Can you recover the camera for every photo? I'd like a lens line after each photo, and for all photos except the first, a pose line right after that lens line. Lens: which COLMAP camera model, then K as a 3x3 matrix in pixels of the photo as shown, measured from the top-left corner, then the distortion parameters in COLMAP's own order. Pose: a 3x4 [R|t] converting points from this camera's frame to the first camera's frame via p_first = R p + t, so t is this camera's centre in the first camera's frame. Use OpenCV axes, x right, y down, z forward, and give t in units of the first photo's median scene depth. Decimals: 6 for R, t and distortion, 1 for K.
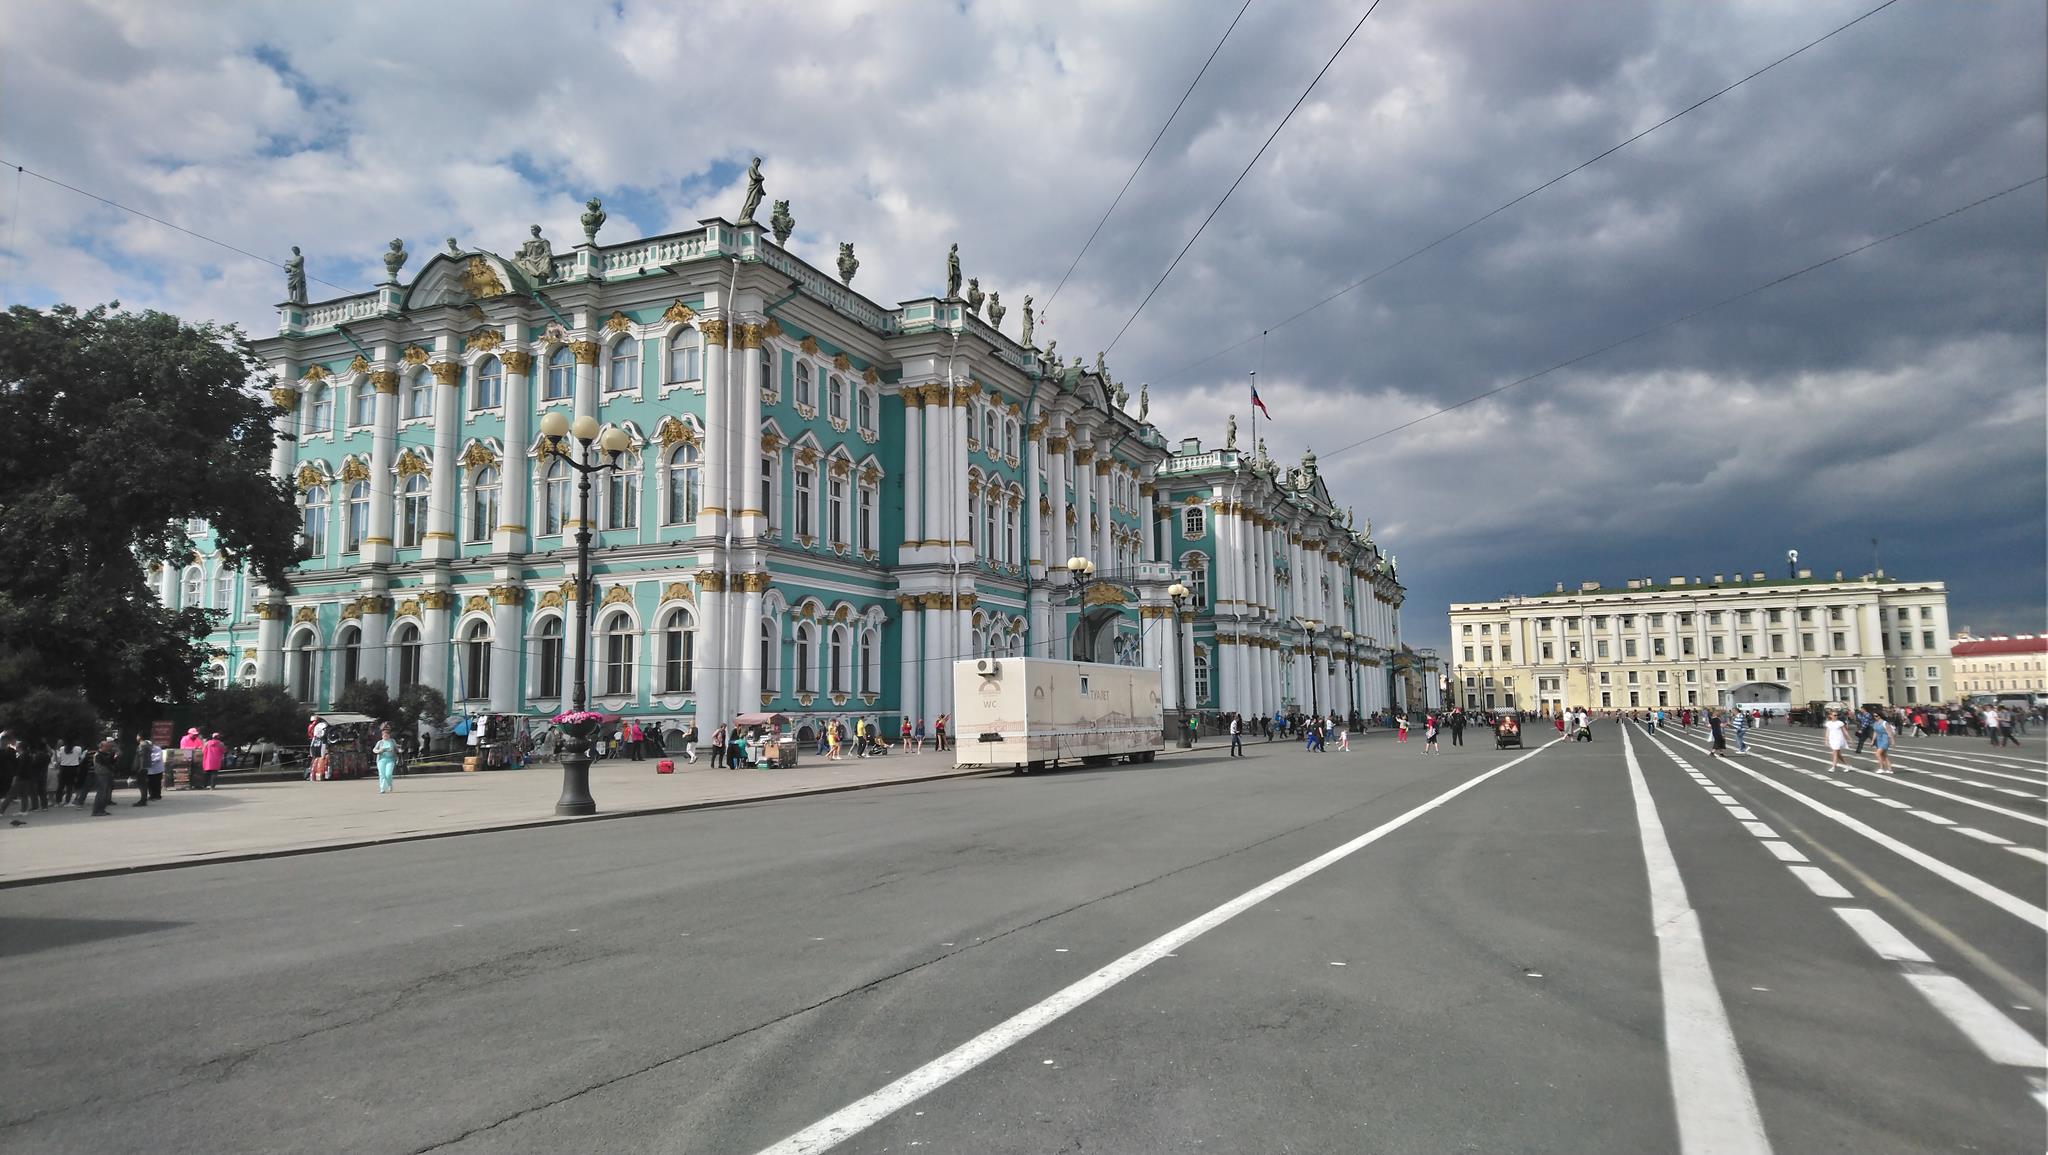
lens RADIAL K [[1390.4, 0, 1024.0], [0, 1390.4, 577.5], [0, 0, 1]] dist [0.146071, -0.258282]
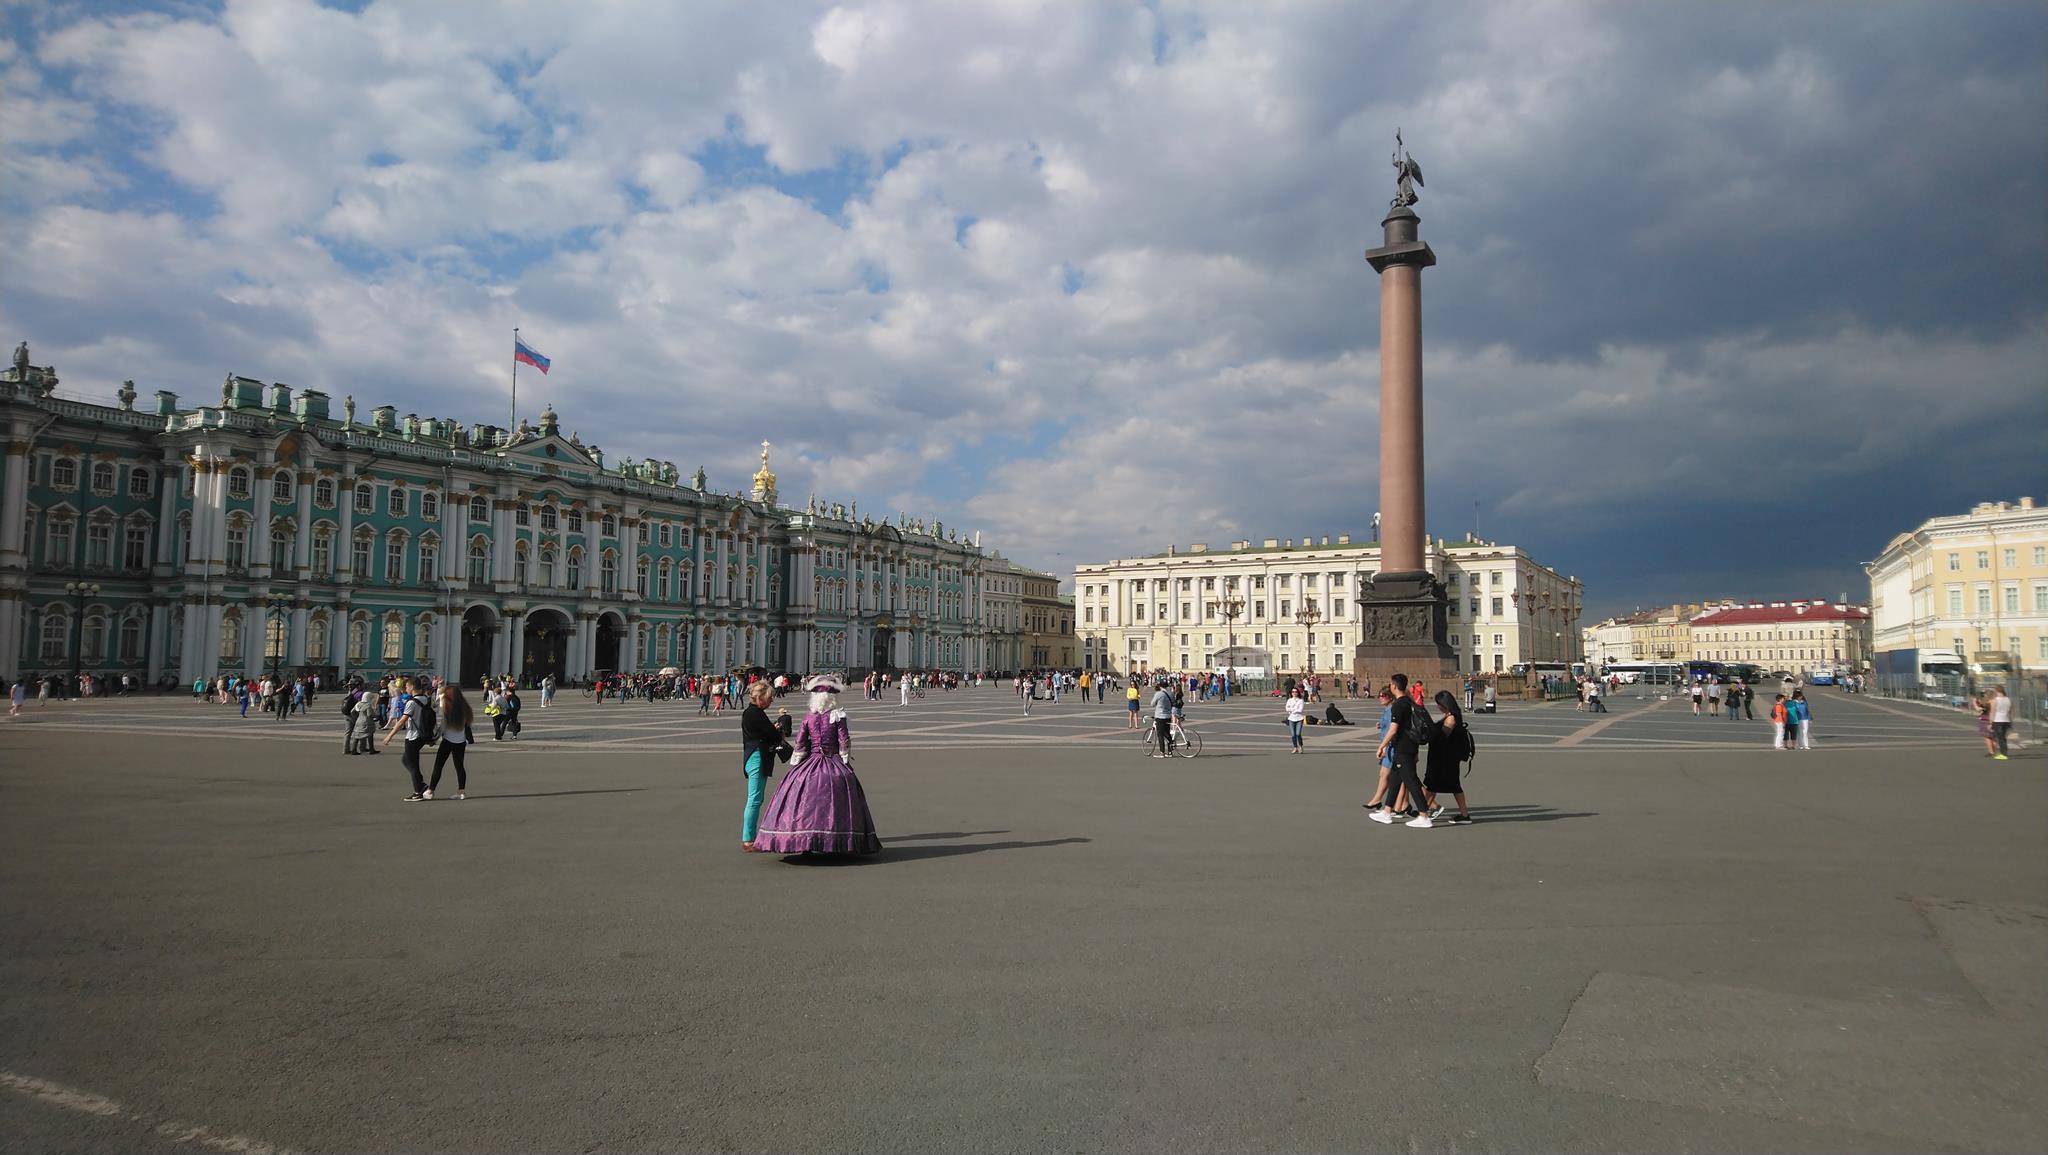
lens RADIAL K [[1313.2, 0, 1085.4], [0, 1313.2, 571.0], [0, 0, 1]] dist [0.037780, -0.001670]
pose [[0.993750, 0.009837, -0.111191, 0.453628], [-0.006783, 0.999590, 0.027812, -0.003377], [0.111419, -0.026884, 0.993410, 0.068864]]
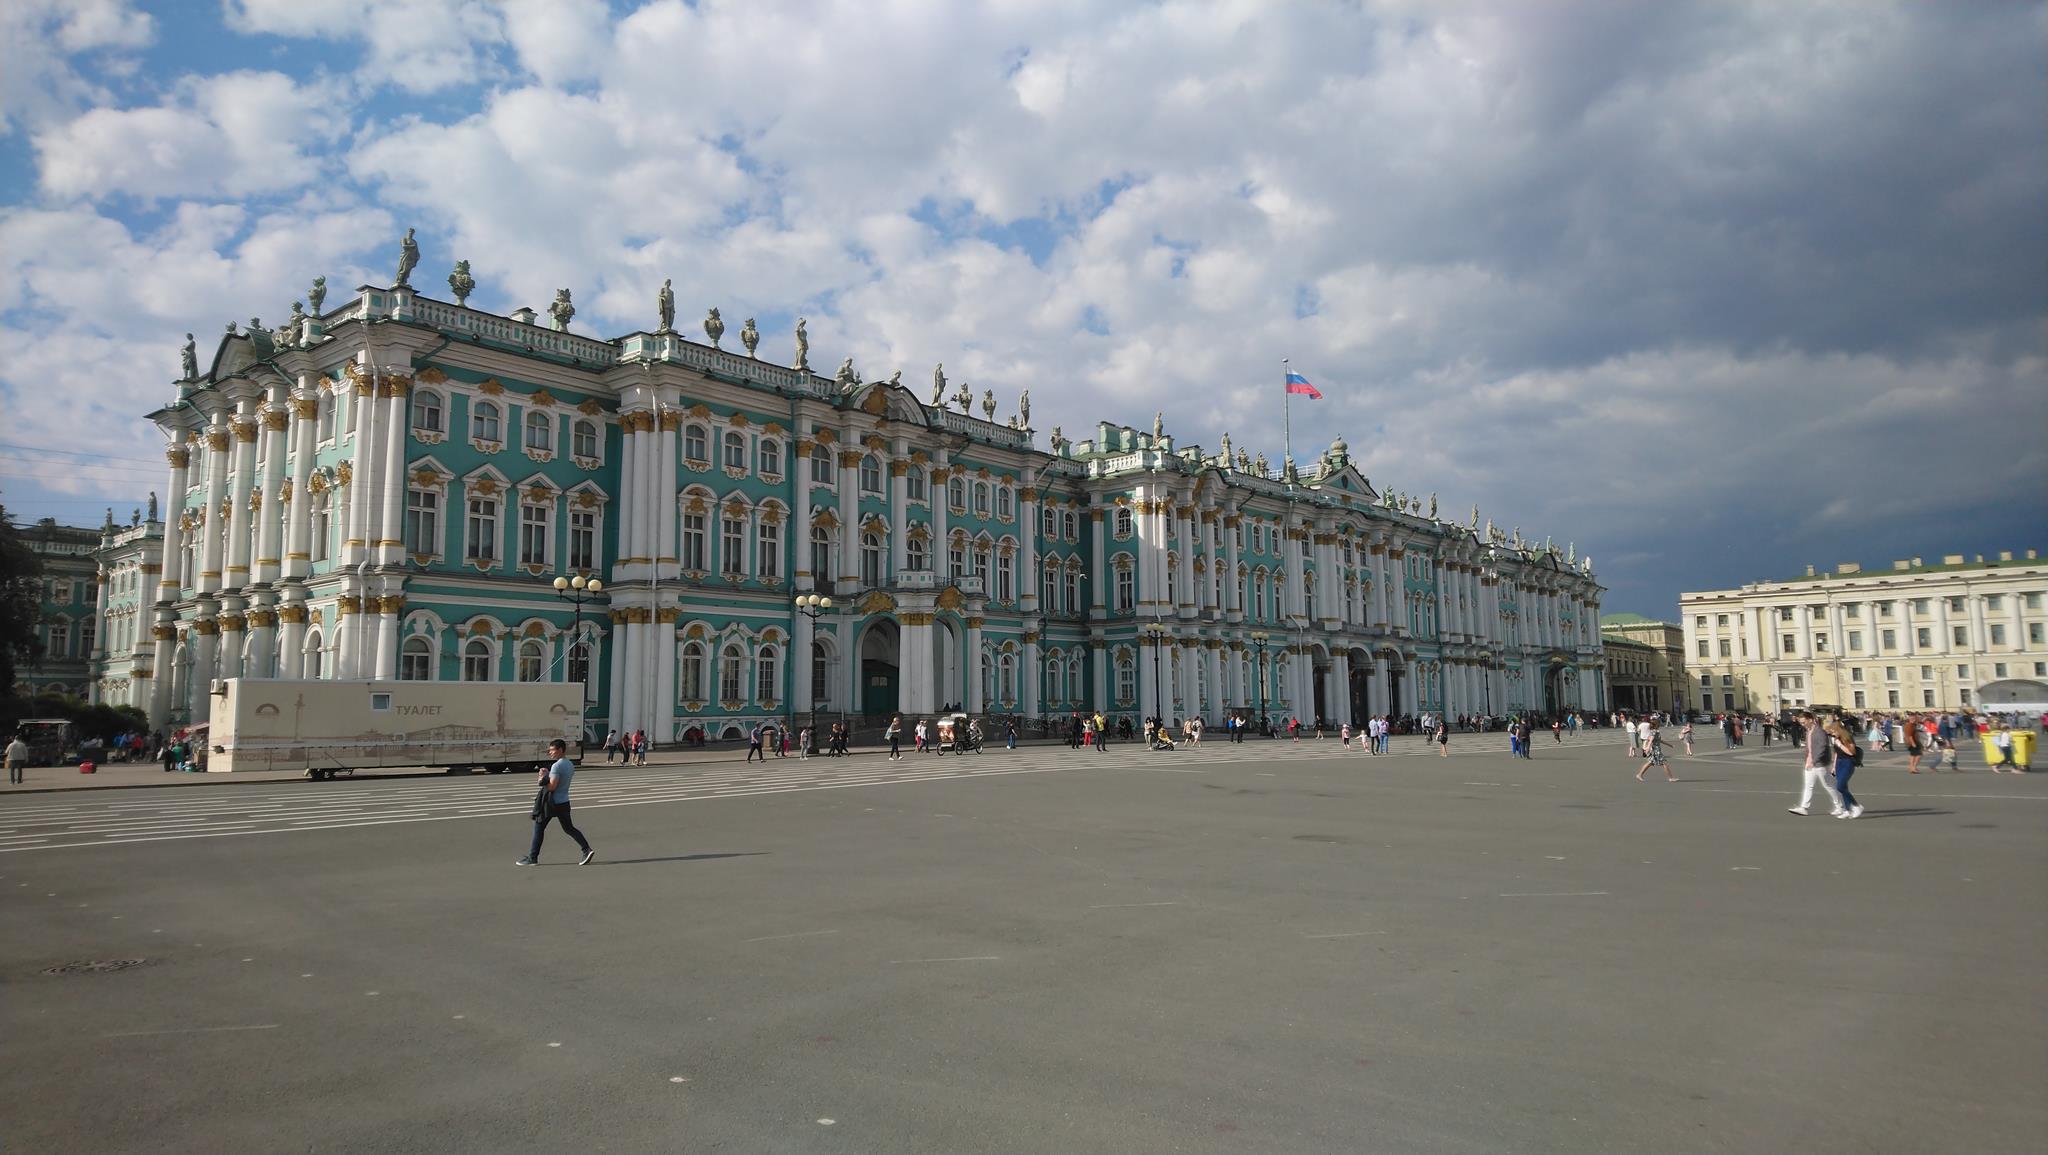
lens RADIAL K [[1375.4, 0, 1028.1], [0, 1375.4, 530.9], [0, 0, 1]] dist [0.079543, -0.076391]
pose [[0.955931, -0.038915, -0.291000, 0.180923], [0.029161, 0.998860, -0.037786, 0.000486], [0.292139, 0.027635, 0.955977, 0.024535]]
